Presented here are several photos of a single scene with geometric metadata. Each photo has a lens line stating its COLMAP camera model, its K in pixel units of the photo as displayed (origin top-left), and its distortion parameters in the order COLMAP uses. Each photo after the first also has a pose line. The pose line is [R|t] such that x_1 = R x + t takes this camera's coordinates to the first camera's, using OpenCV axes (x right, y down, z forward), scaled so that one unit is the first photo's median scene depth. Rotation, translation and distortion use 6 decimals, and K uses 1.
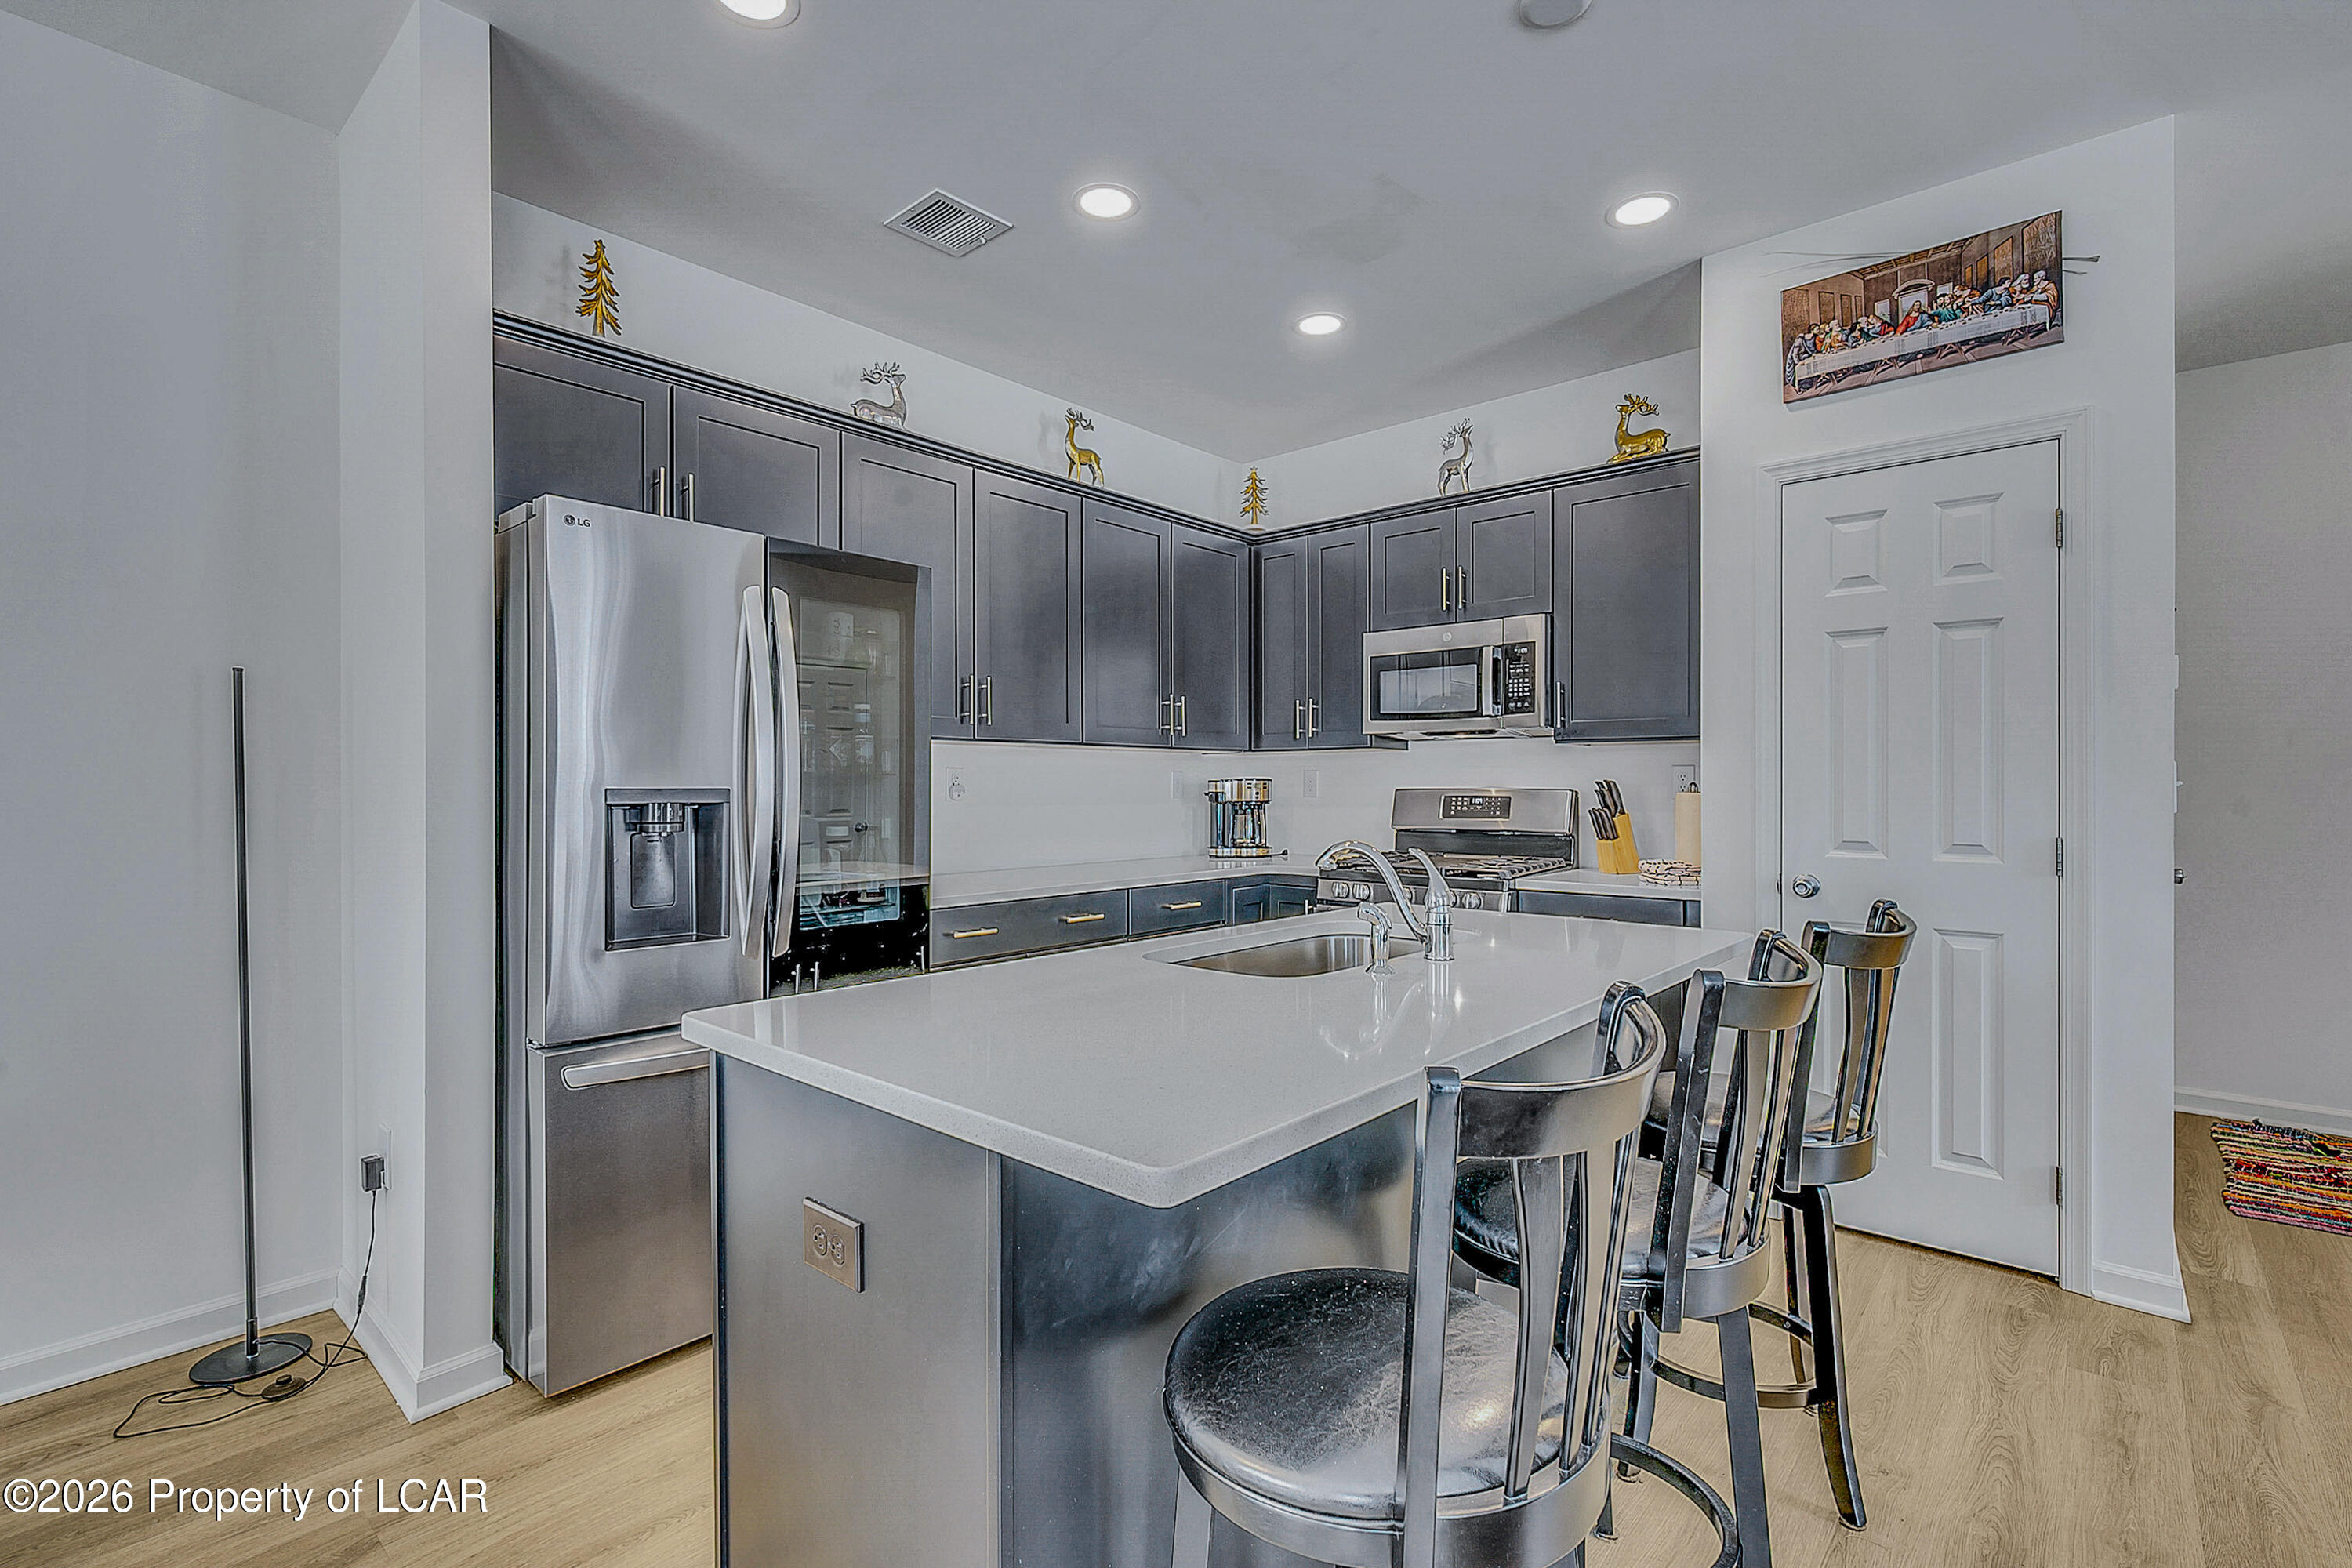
lens RADIAL K [[1084.5, 0, 1145.6], [0, 1084.5, 791.4], [0, 0, 1]] dist [-0.011647, -0.001517]
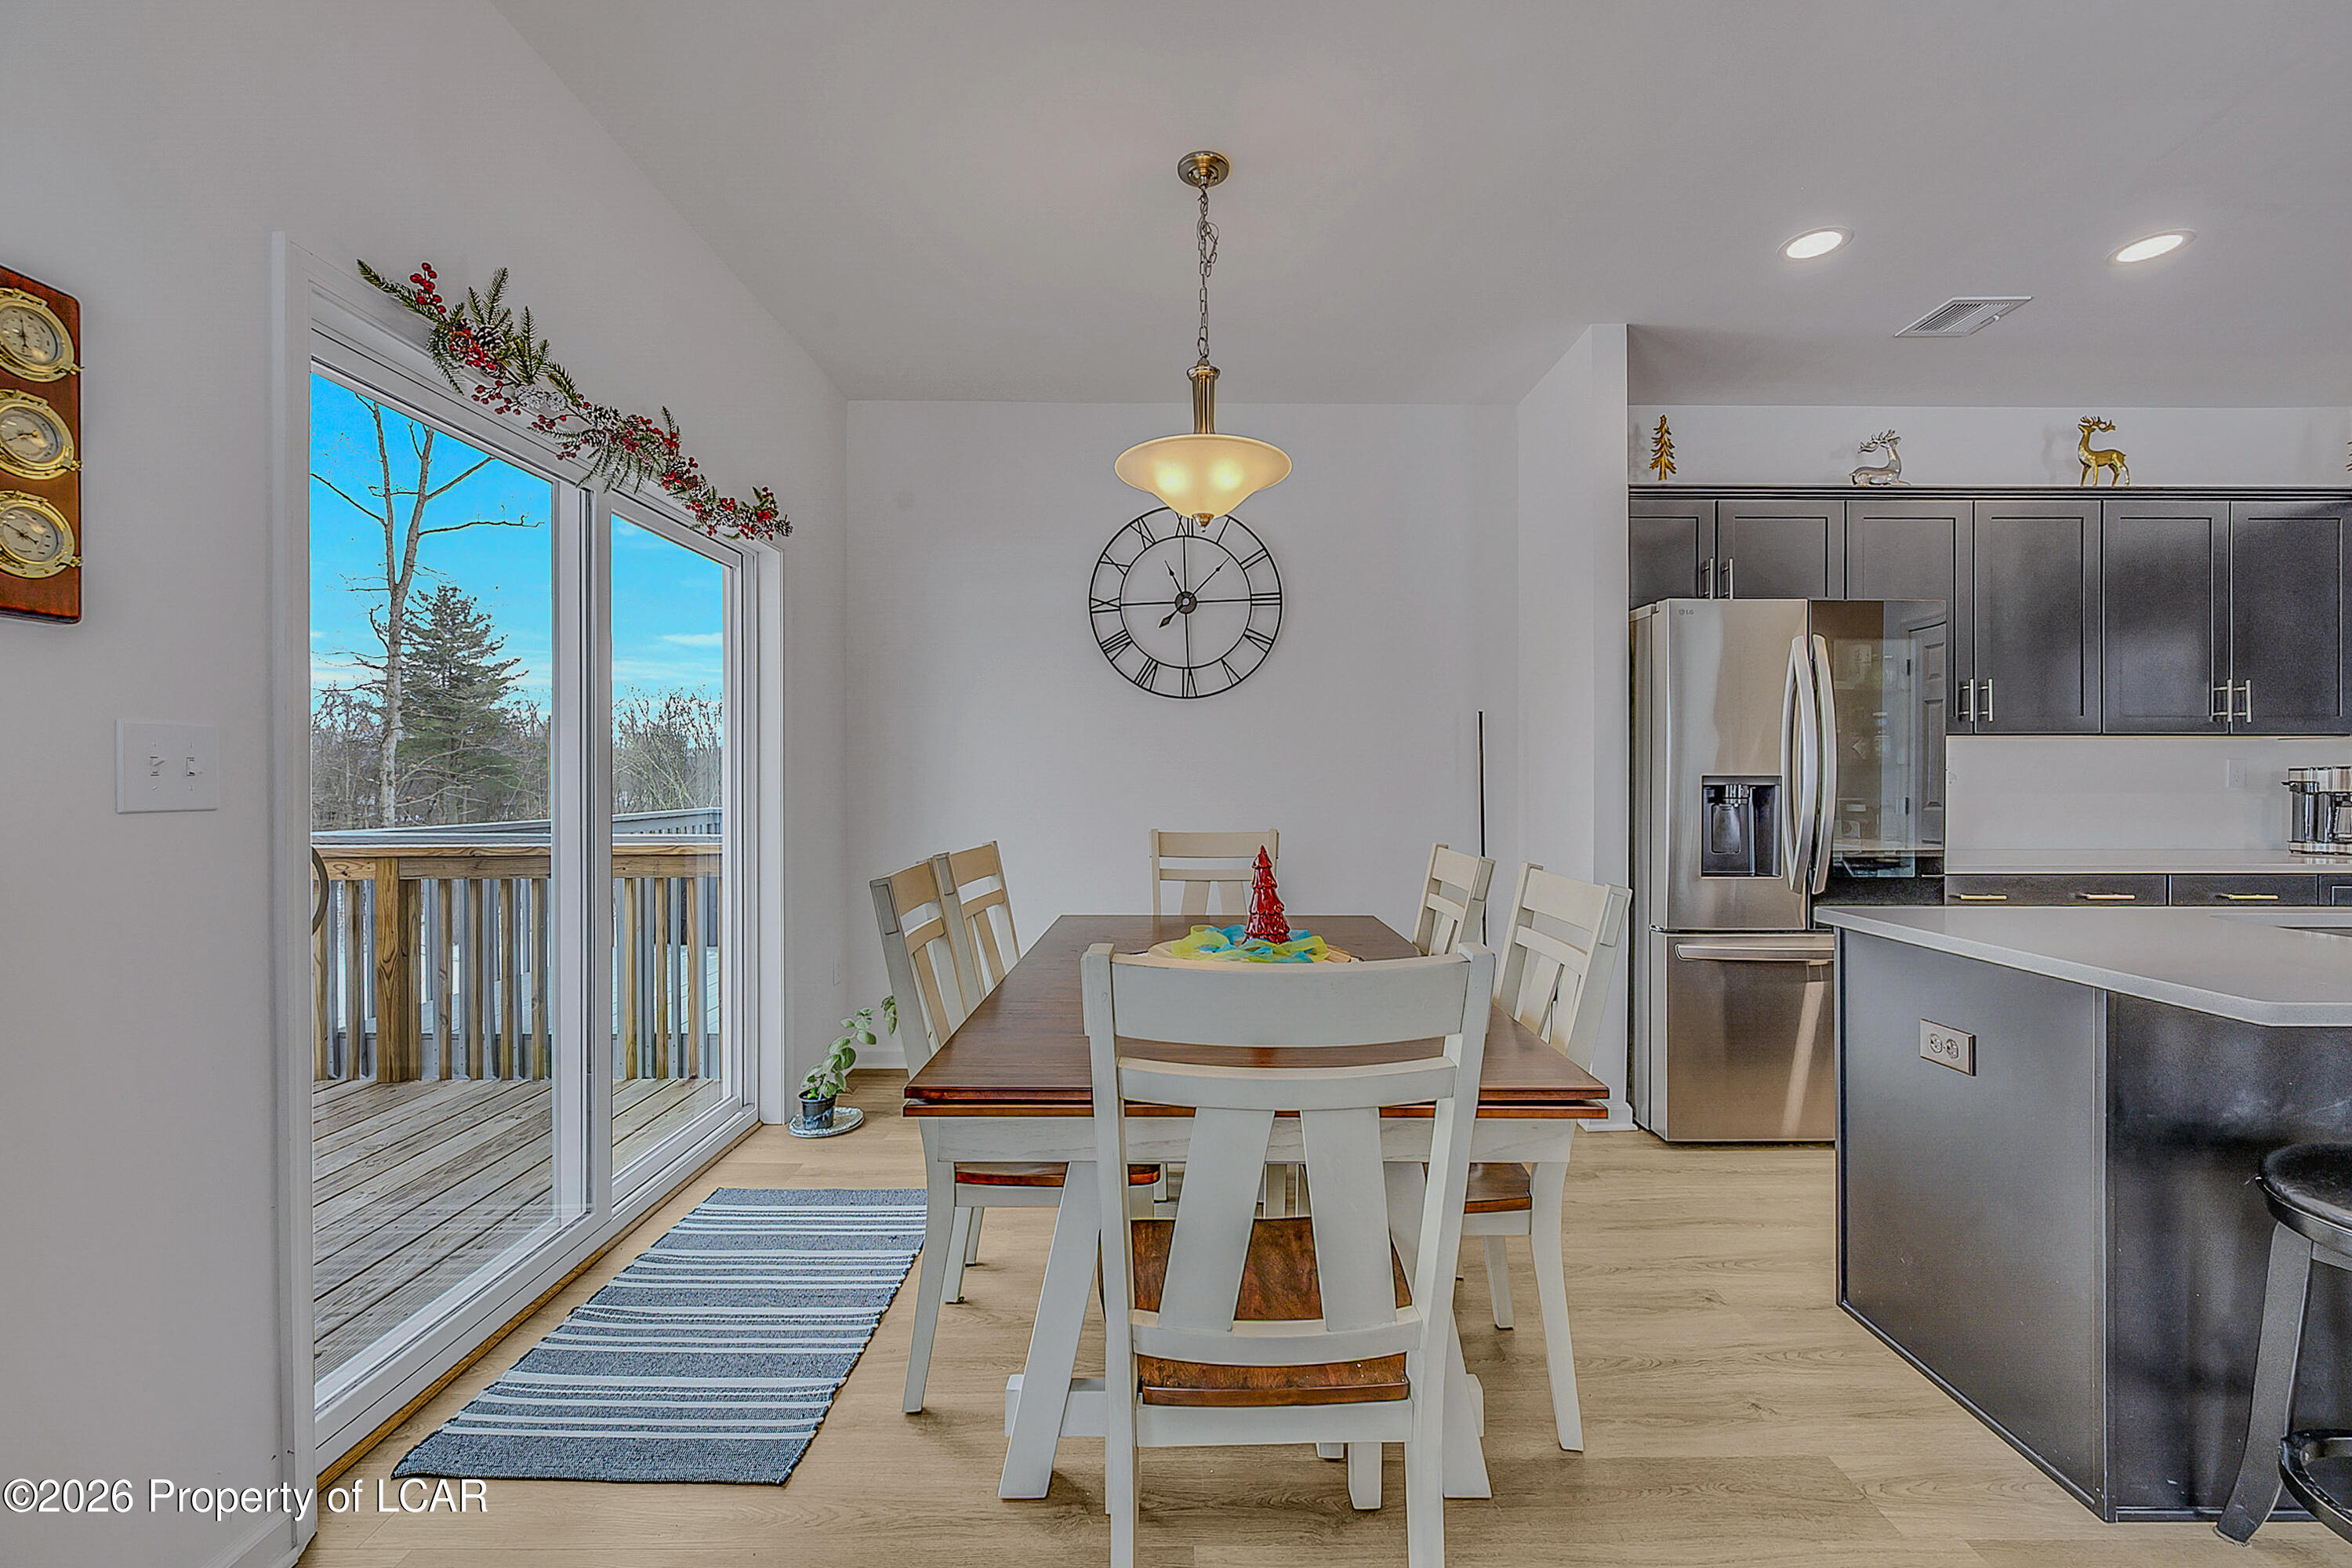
lens RADIAL K [[917.8, 0, 1178.5], [0, 917.8, 777.5], [0, 0, 1]] dist [0.003426, 0.000534]
pose [[0.685663, 0.001525, -0.727917, -0.028163], [-0.003830, 0.999992, -0.001512, 0.003773], [0.727909, 0.003825, 0.685663, -0.352702]]
